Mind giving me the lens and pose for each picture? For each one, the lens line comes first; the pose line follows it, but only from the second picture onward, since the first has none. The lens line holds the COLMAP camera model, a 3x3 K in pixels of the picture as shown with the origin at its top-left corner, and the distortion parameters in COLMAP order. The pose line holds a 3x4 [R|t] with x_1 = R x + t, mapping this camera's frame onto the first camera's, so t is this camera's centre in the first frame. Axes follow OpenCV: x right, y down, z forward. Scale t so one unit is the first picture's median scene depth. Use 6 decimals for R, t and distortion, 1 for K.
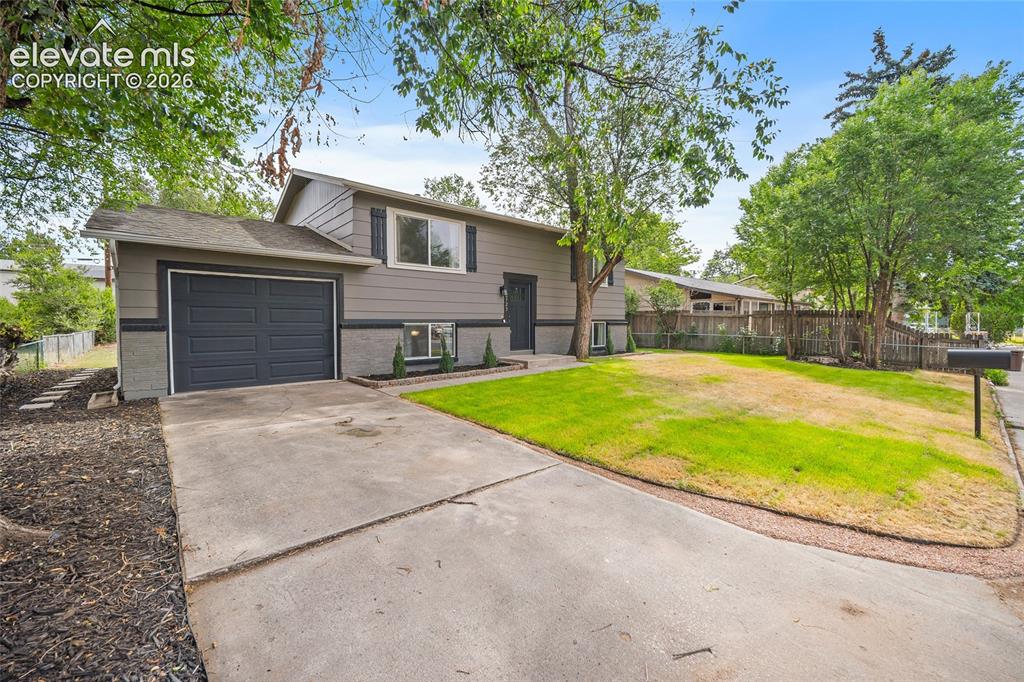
lens RADIAL K [[403.1, 0, 512.0], [0, 403.1, 335.6], [0, 0, 1]] dist [-0.000998, -0.000211]
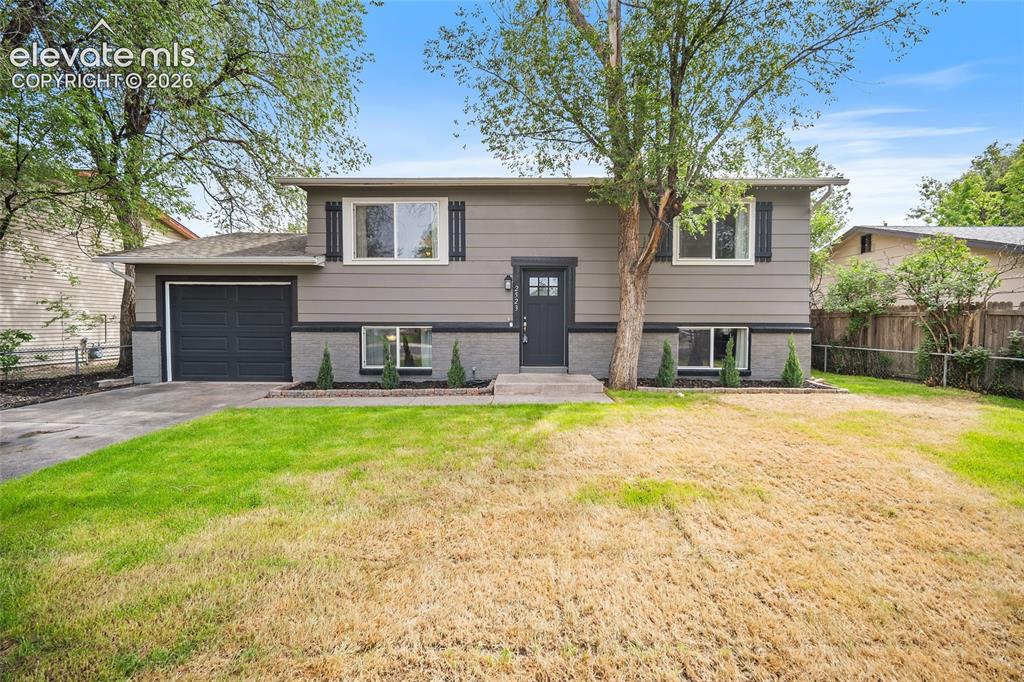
lens RADIAL K [[419.6, 0, 512.0], [0, 419.6, 341.0], [0, 0, 1]] dist [0.000412, -0.000029]
pose [[0.739147, 0.030062, -0.672873, 0.565628], [-0.027910, 0.999512, 0.013996, -0.020359], [0.672966, 0.008435, 0.739625, 0.516808]]
